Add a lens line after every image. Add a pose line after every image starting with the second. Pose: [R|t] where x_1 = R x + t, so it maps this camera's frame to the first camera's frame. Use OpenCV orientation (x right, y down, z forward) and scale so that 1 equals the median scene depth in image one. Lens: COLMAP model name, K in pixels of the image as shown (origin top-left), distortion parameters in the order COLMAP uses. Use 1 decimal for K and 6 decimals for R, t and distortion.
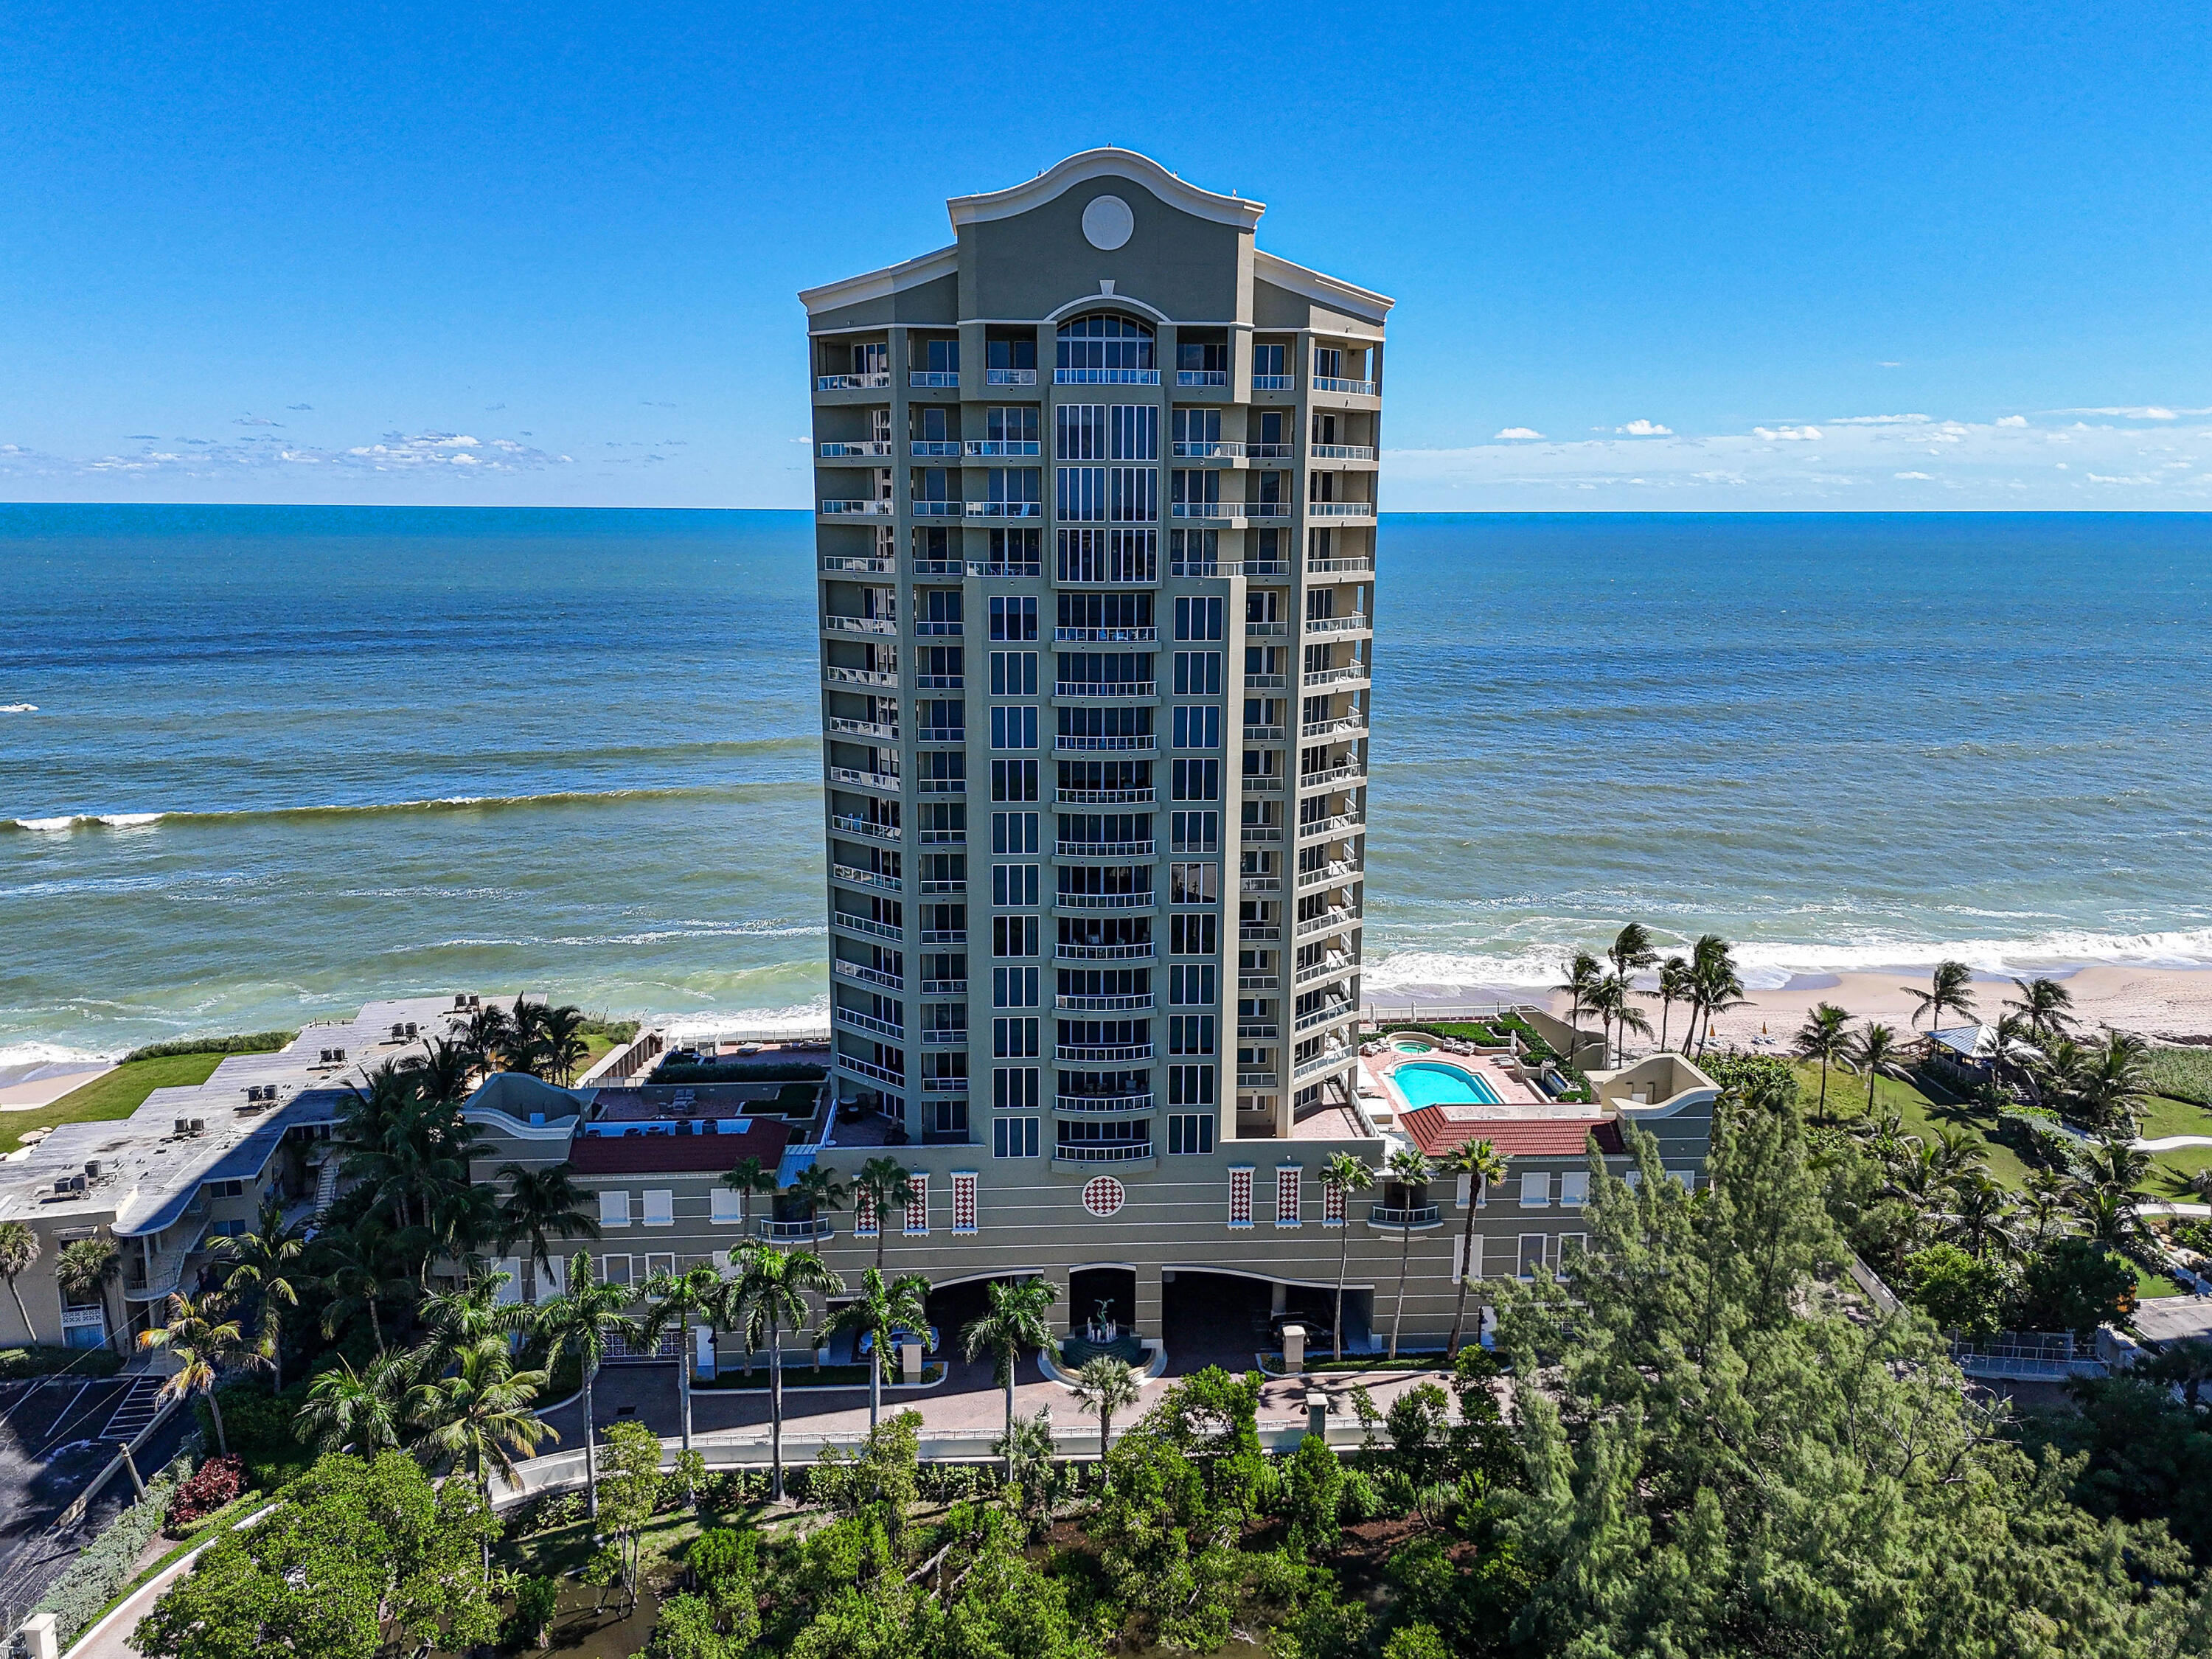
lens RADIAL K [[1660.8, 0, 1106.0], [0, 1660.8, 829.5], [0, 0, 1]] dist [0.117416, -0.119918]
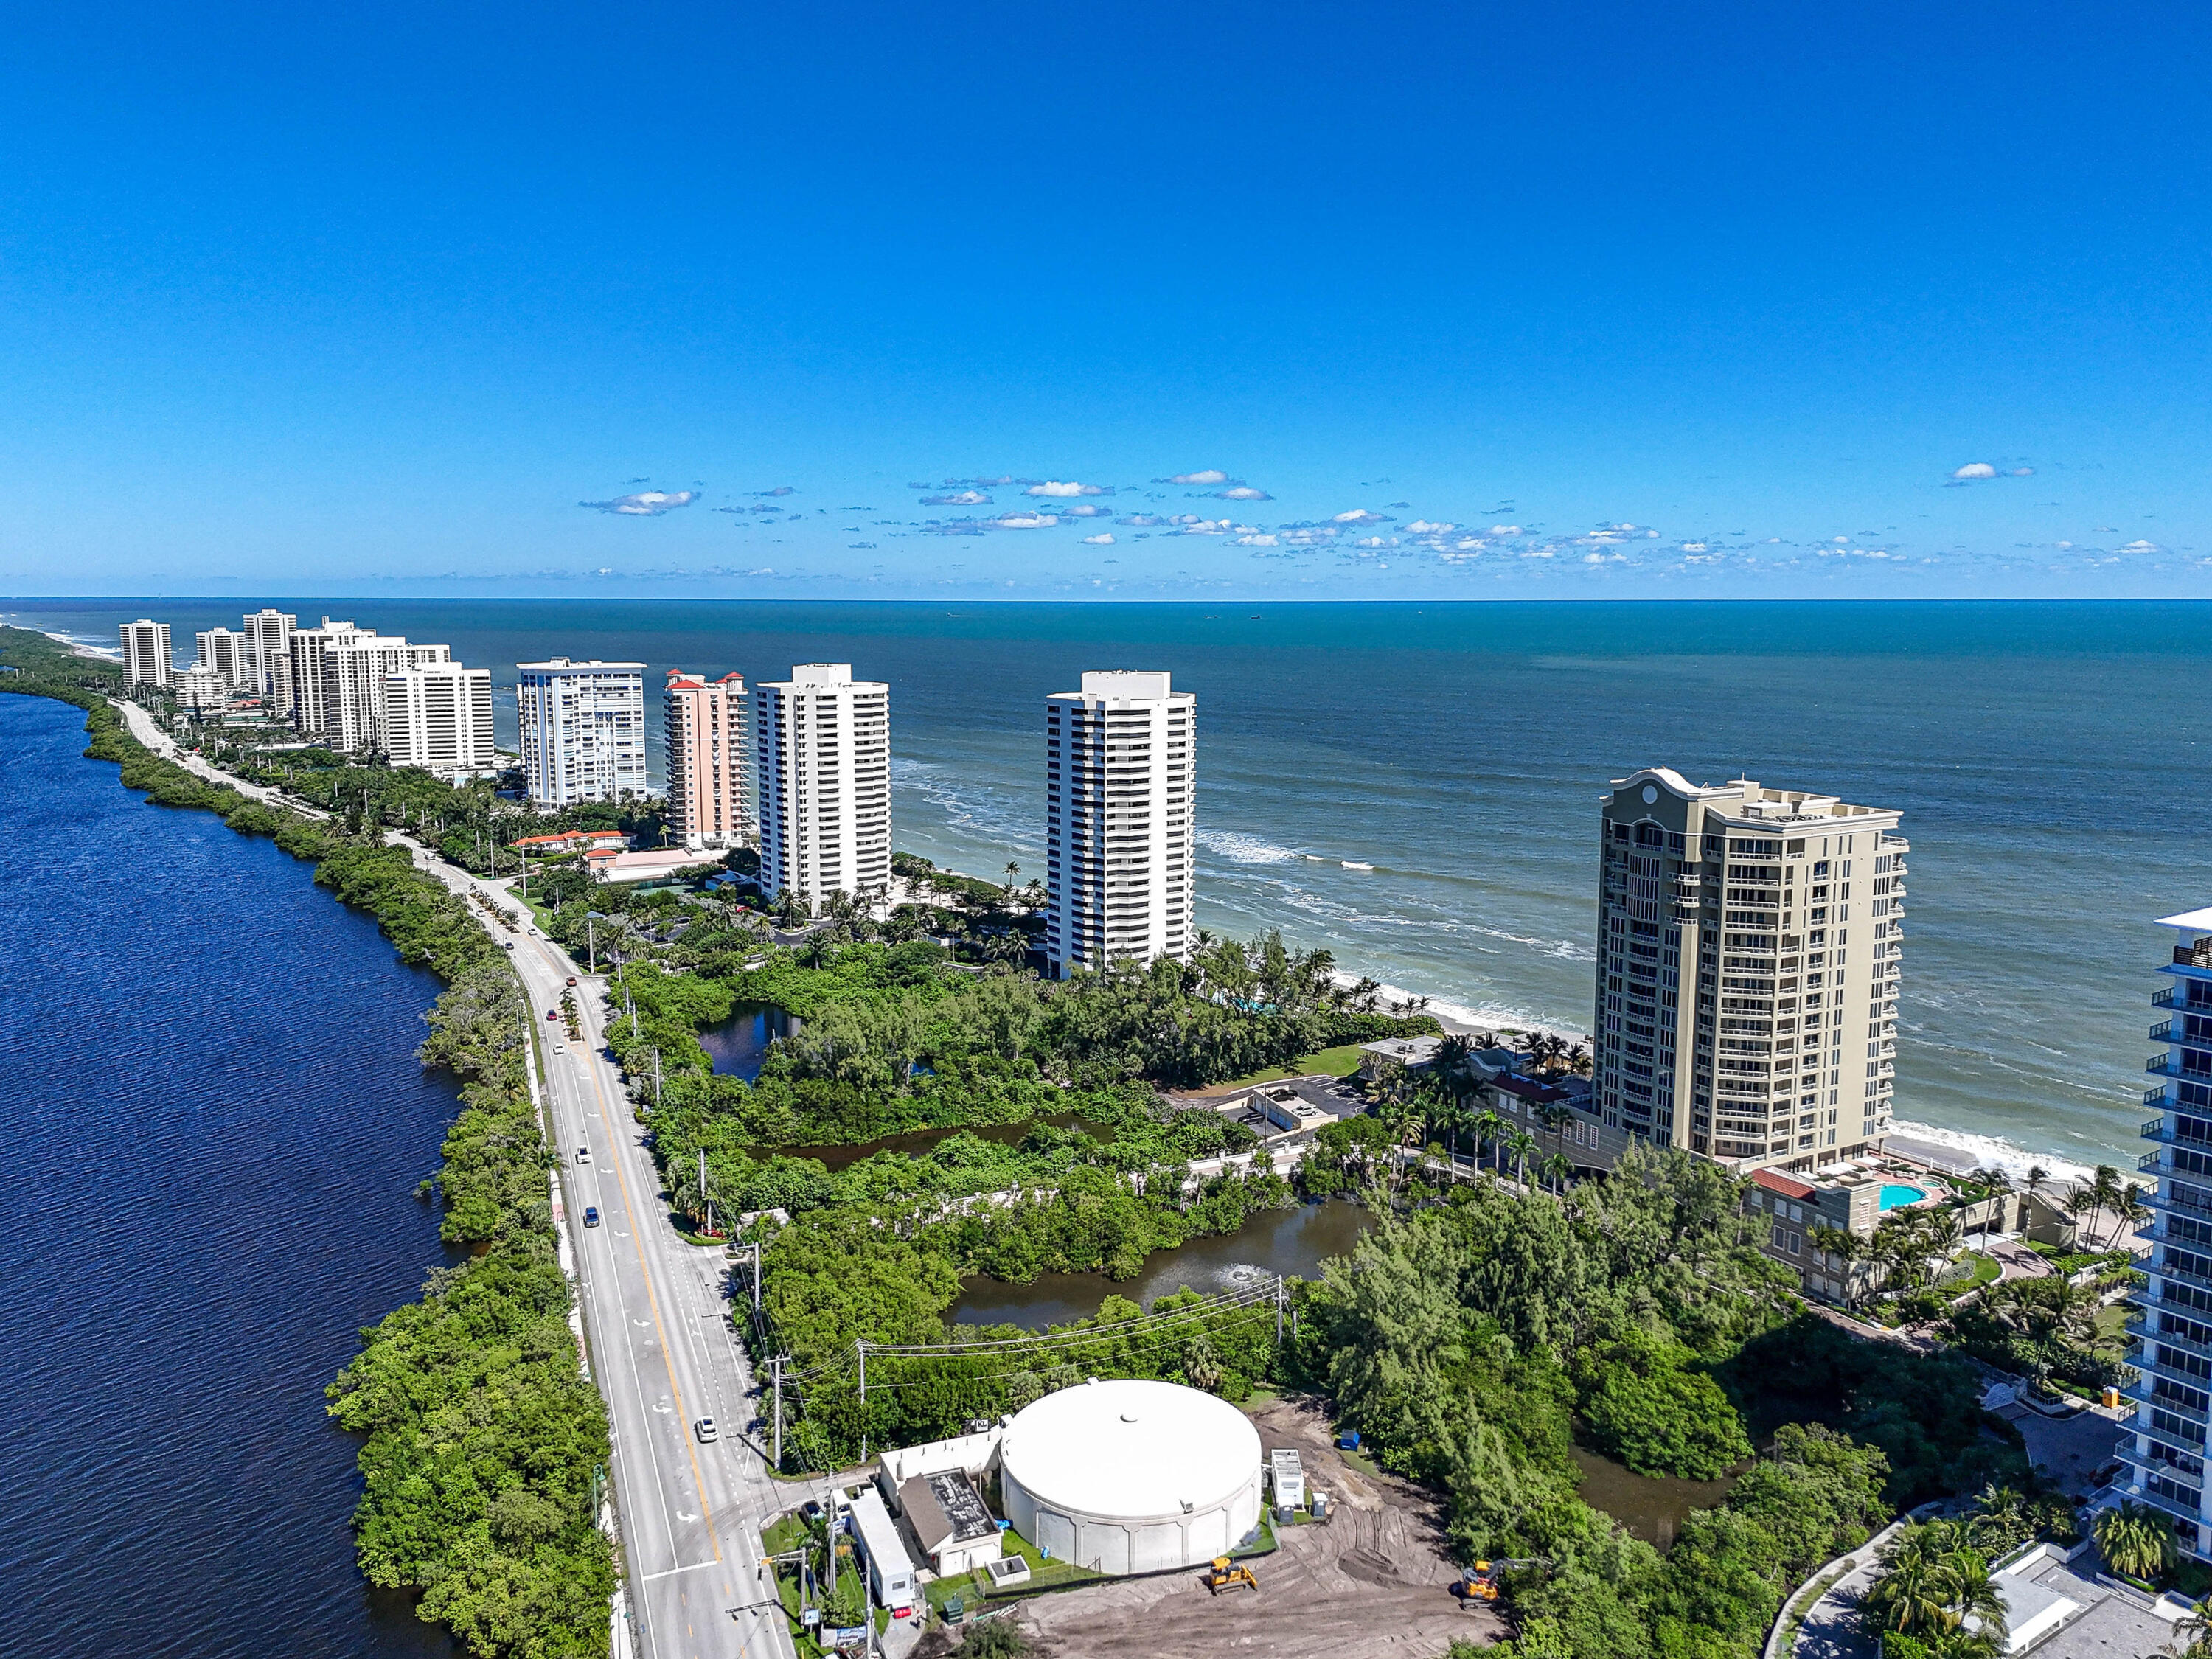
lens RADIAL K [[1698.9, 0, 1137.6], [0, 1698.9, 777.8], [0, 0, 1]] dist [0.105245, -0.130803]
pose [[0.440152, 0.096456, -0.892727, 2.016180], [-0.170398, 0.985120, 0.022425, -0.284298], [0.881607, 0.142249, 0.450039, -0.969344]]
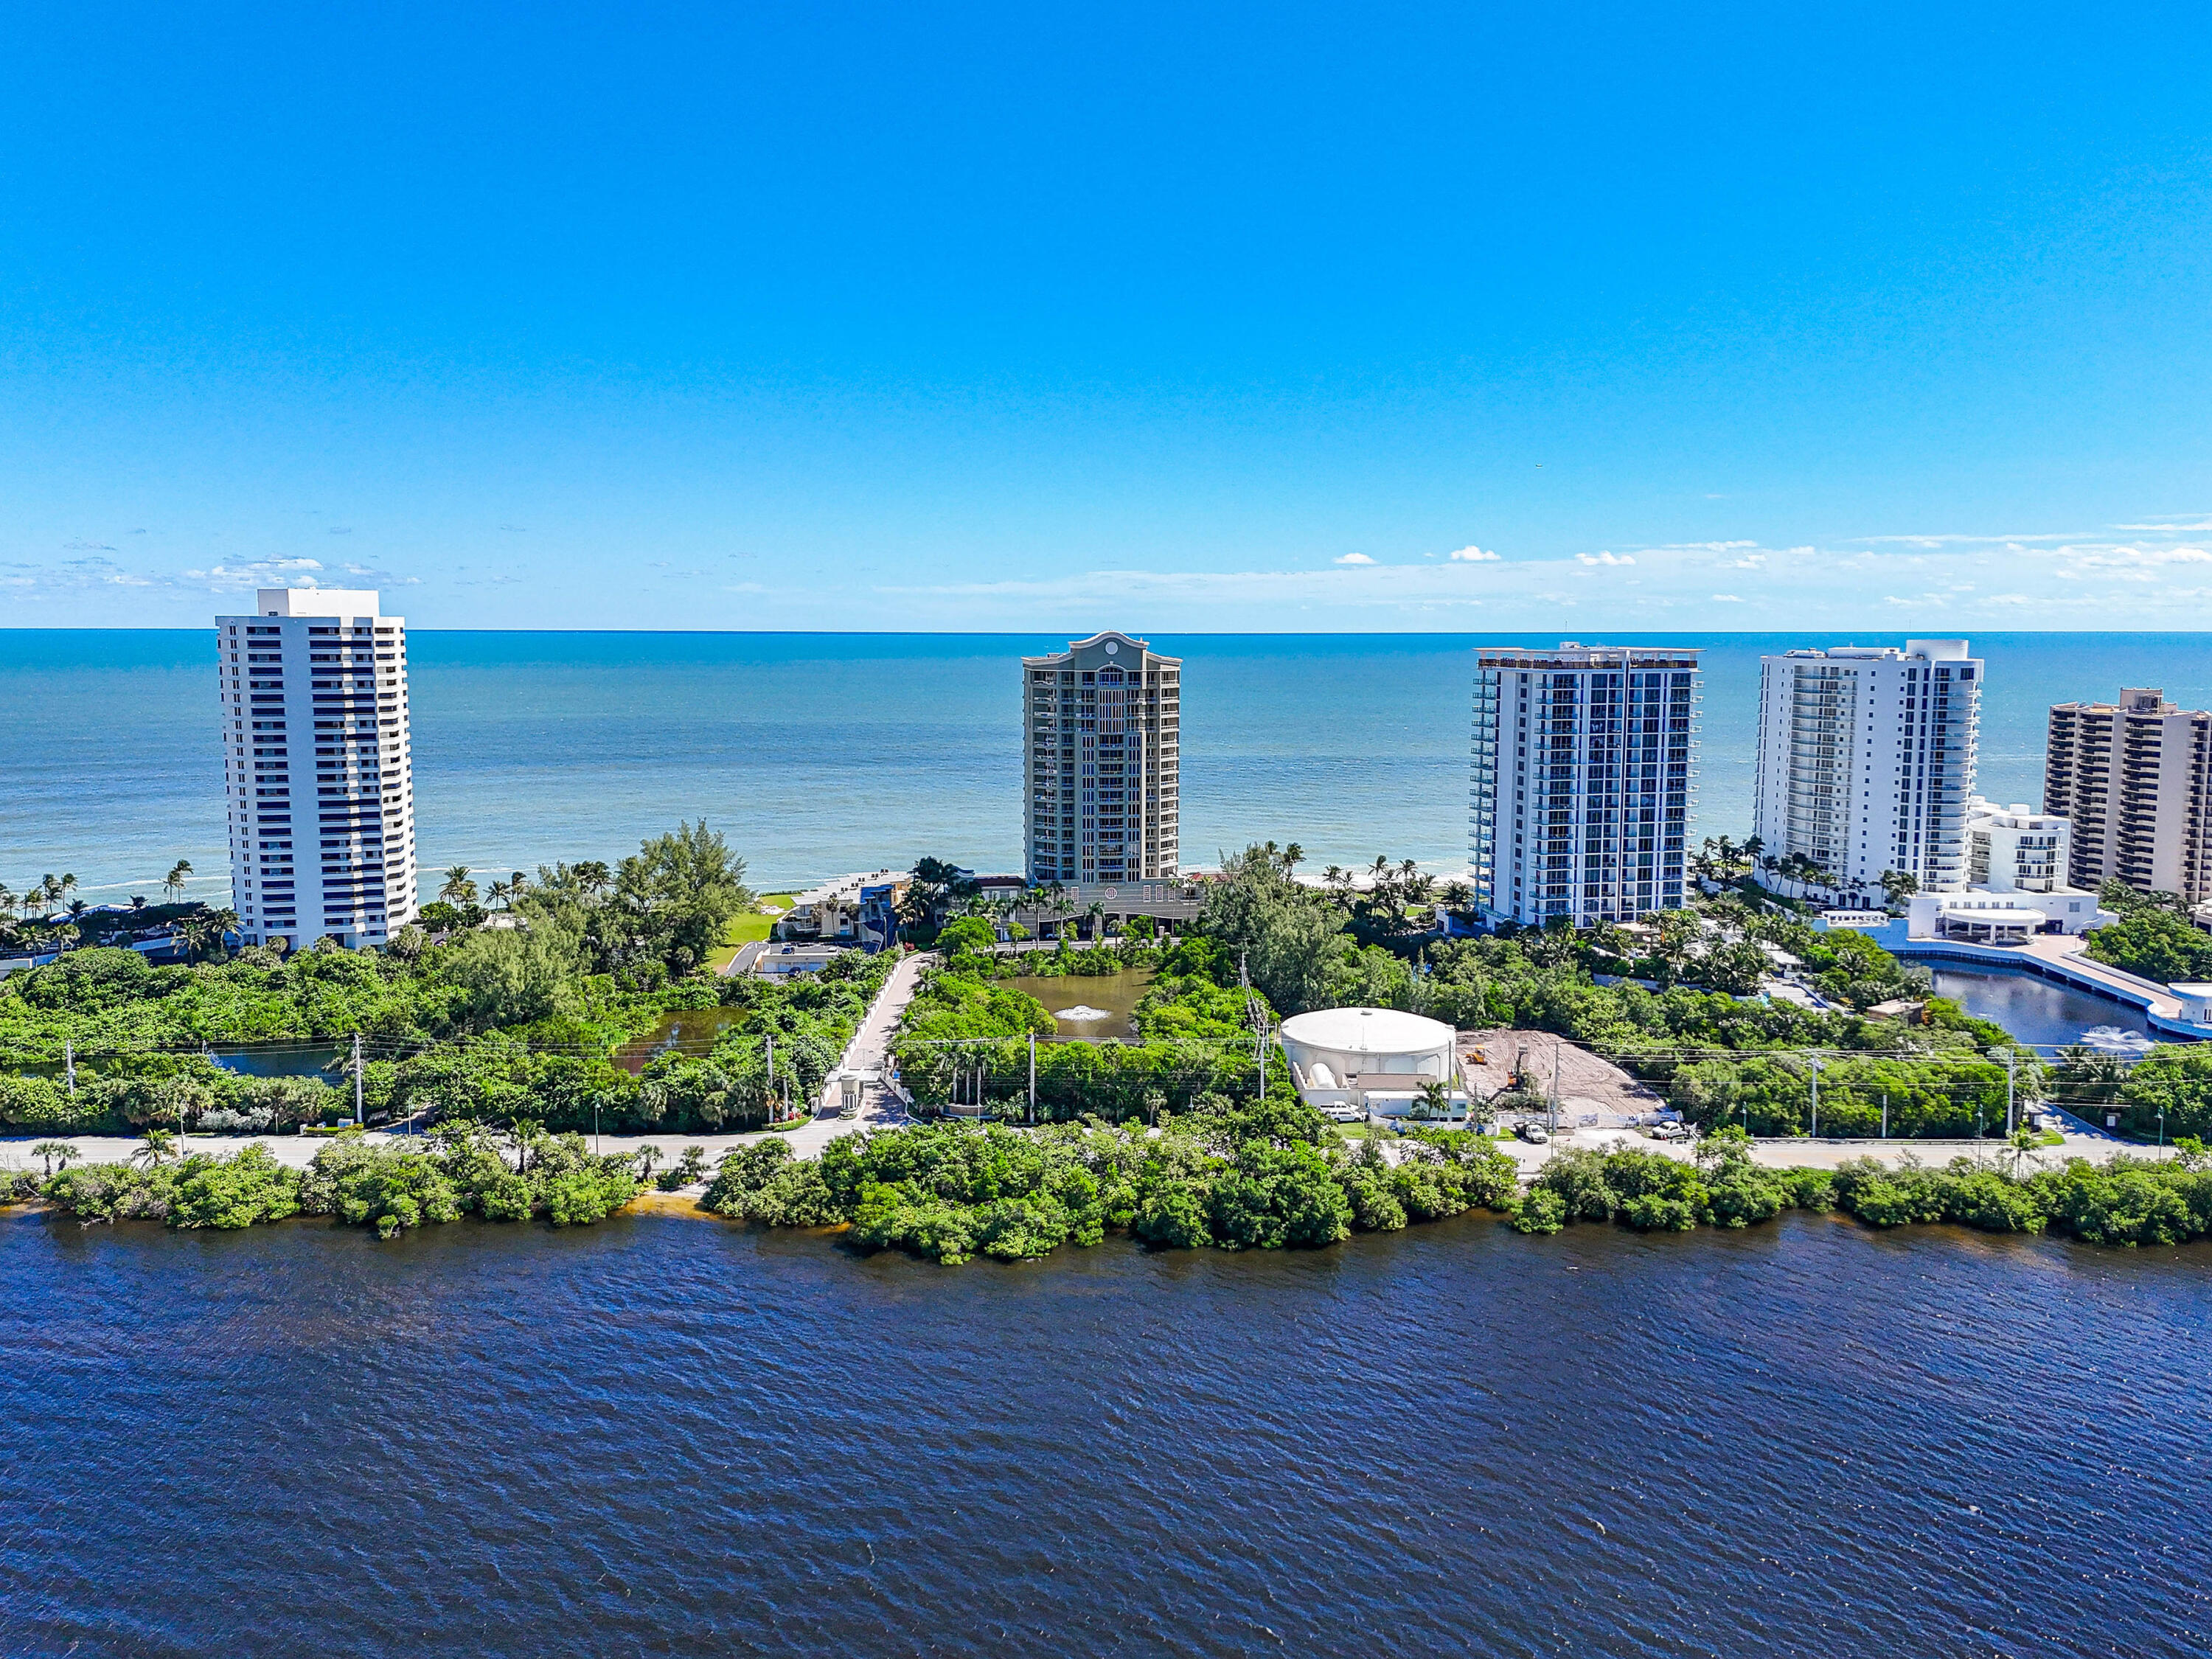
lens RADIAL K [[1660.8, 0, 1106.0], [0, 1660.8, 829.5], [0, 0, 1]] dist [0.117416, -0.119918]
pose [[0.996353, -0.012714, 0.084370, -0.339573], [0.018529, 0.997479, -0.068502, 0.343070], [-0.083286, 0.069815, 0.994077, -2.841736]]
